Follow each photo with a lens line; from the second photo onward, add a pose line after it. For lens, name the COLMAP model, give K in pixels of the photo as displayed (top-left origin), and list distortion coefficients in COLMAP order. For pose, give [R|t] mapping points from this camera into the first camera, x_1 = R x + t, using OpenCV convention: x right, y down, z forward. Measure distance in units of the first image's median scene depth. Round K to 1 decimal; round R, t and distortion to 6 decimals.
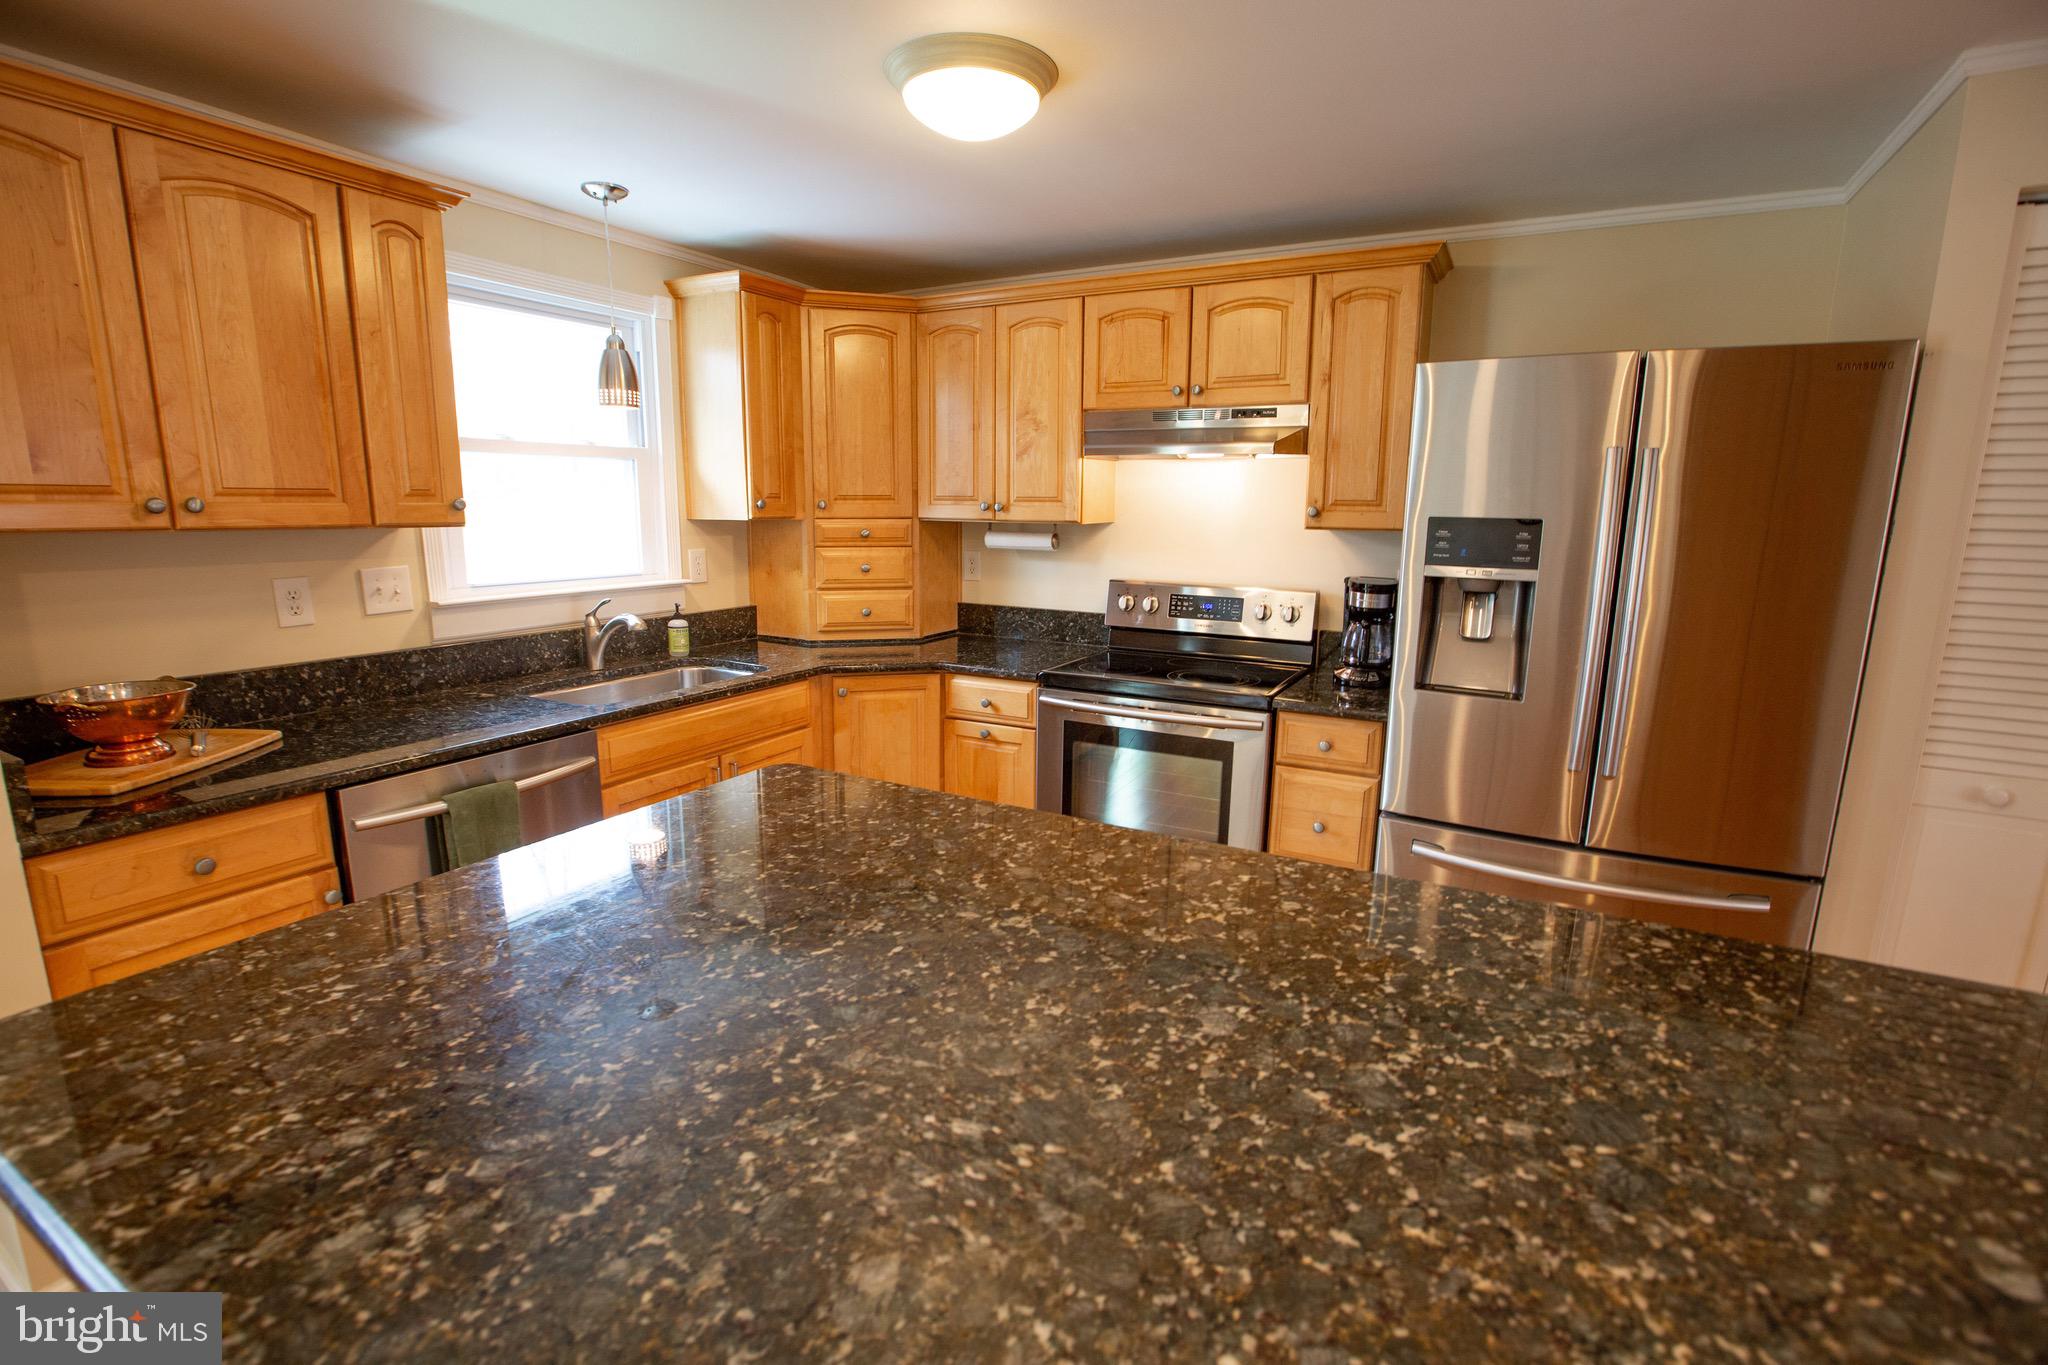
lens RADIAL K [[941.7, 0, 1010.6], [0, 941.7, 669.9], [0, 0, 1]] dist [-0.038819, 0.015777]
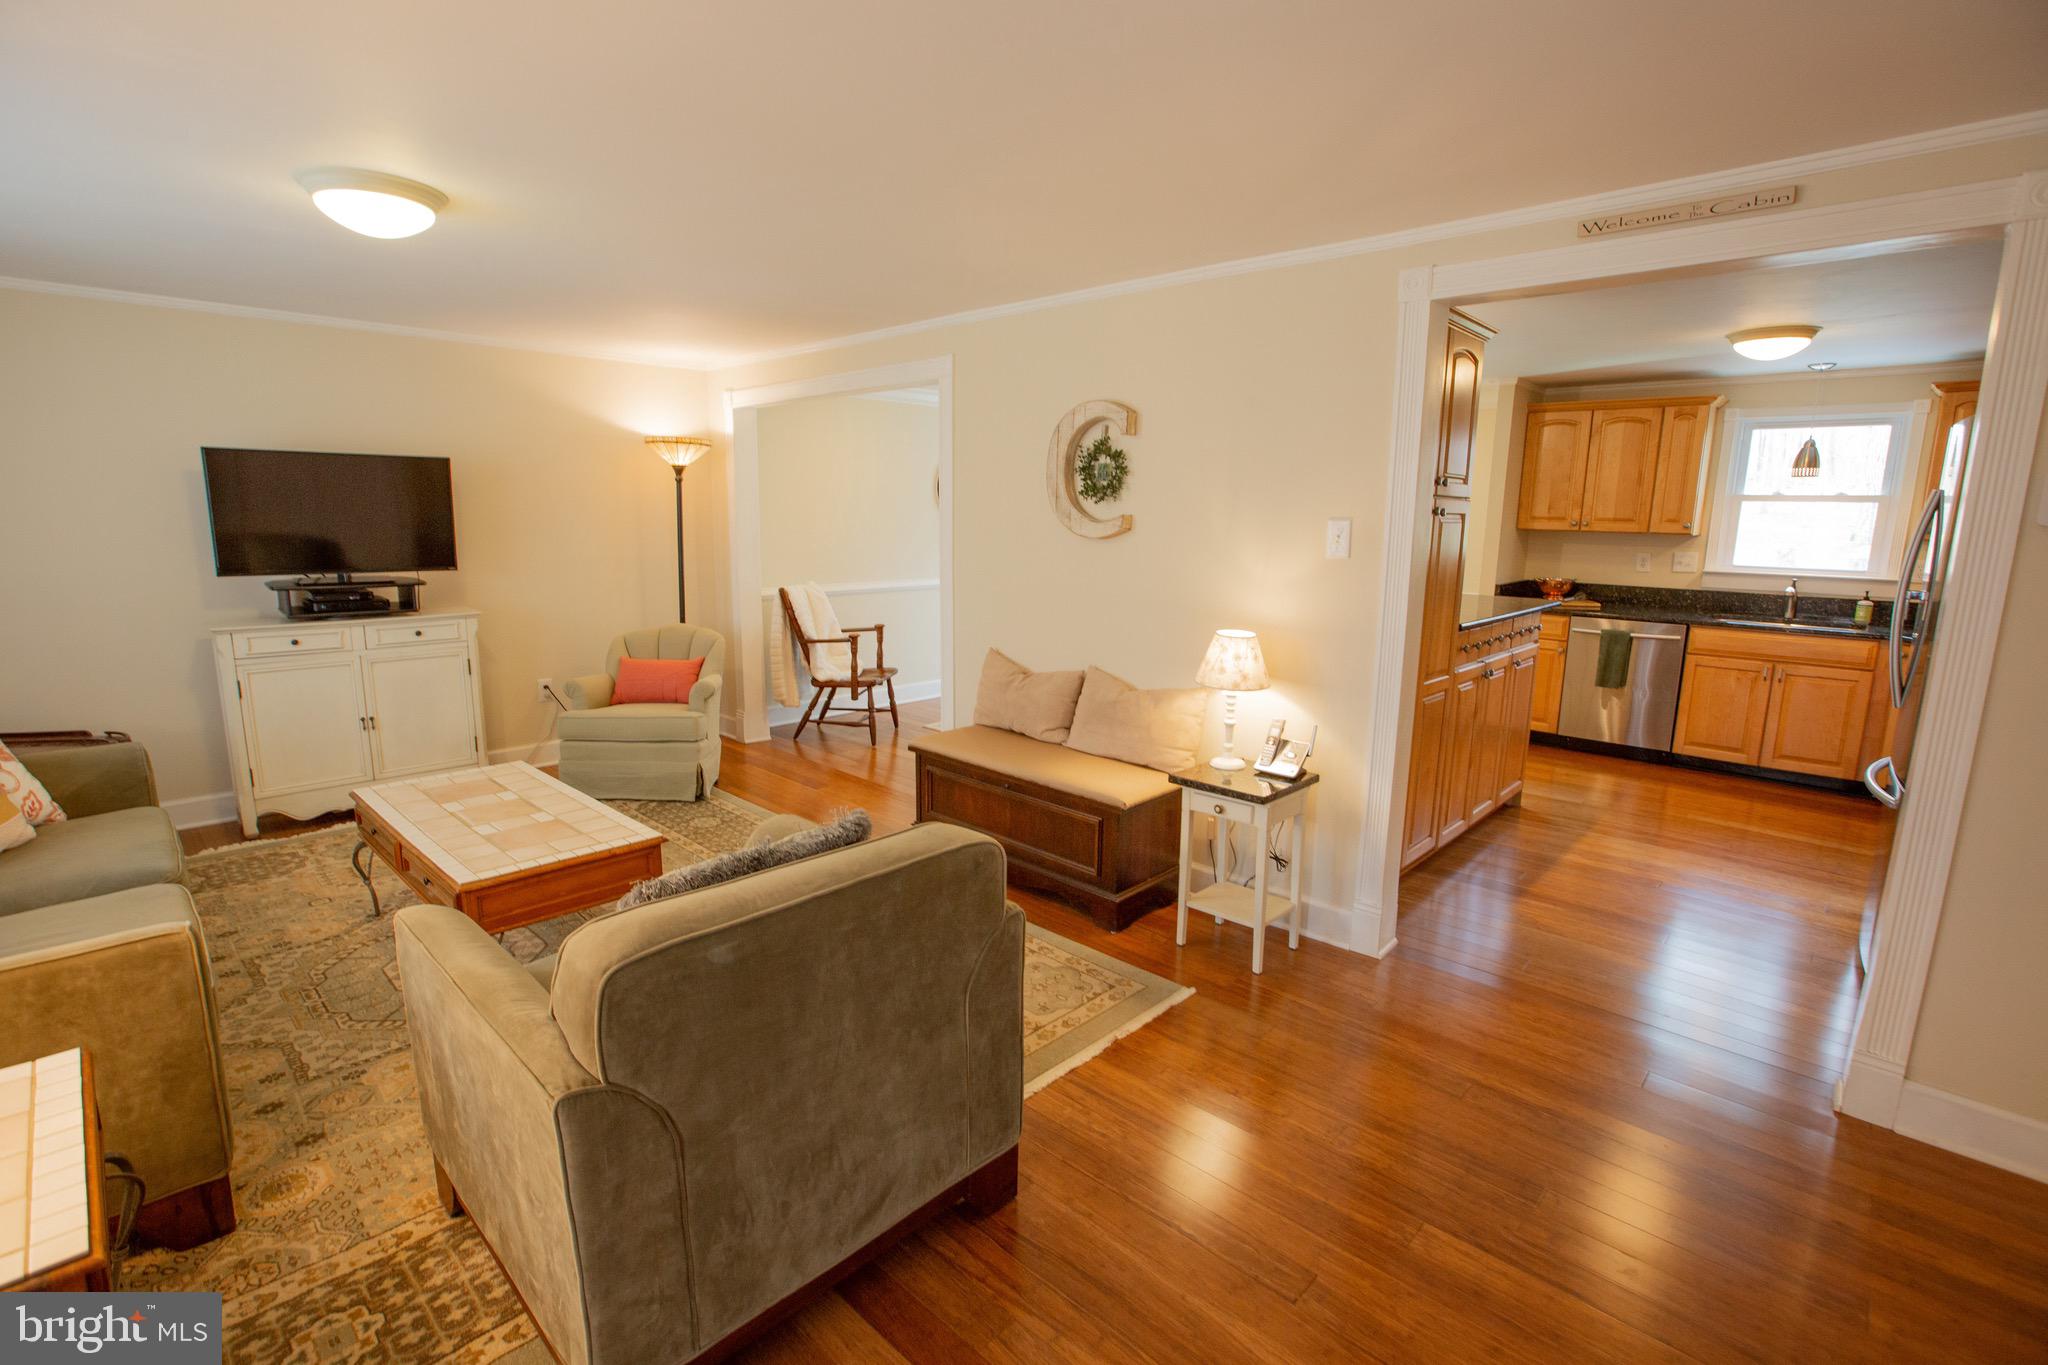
lens RADIAL K [[941.7, 0, 1029.8], [0, 941.7, 684.5], [0, 0, 1]] dist [-0.038819, 0.015777]
pose [[-0.227911, 0.174523, -0.957913, 1.558441], [-0.181749, 0.958889, 0.217943, -0.000355], [0.956569, 0.223772, -0.186822, -0.050625]]
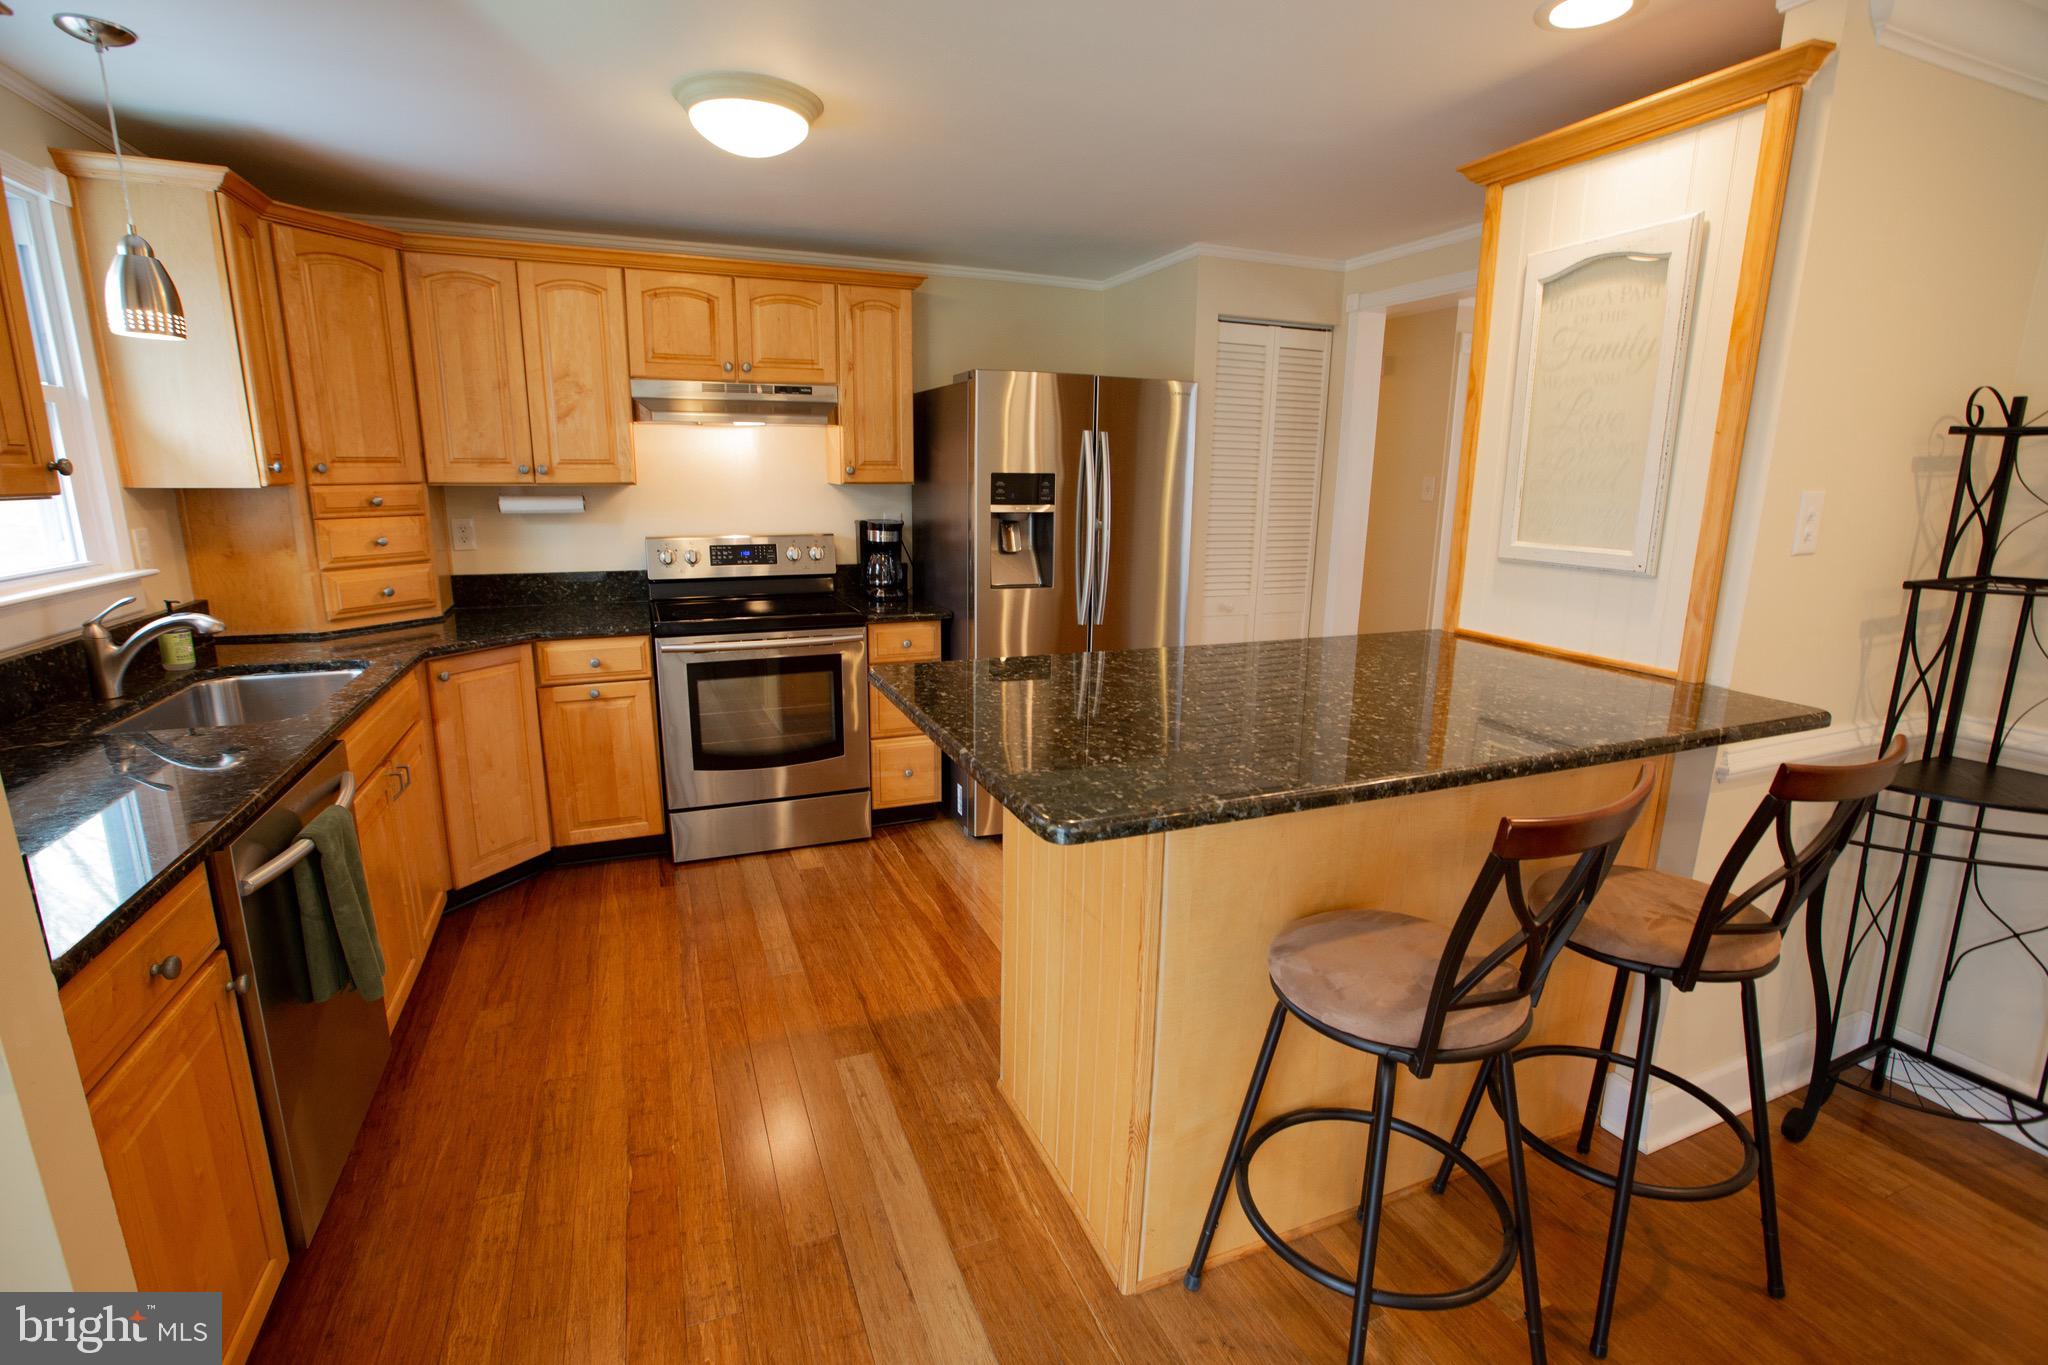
lens RADIAL K [[941.7, 0, 999.7], [0, 941.7, 678.0], [0, 0, 1]] dist [-0.038819, 0.015777]
pose [[0.637499, -0.169596, 0.751553, -0.509385], [0.132920, 0.985055, 0.109540, -0.001734], [-0.758899, 0.030065, 0.650514, 0.009781]]
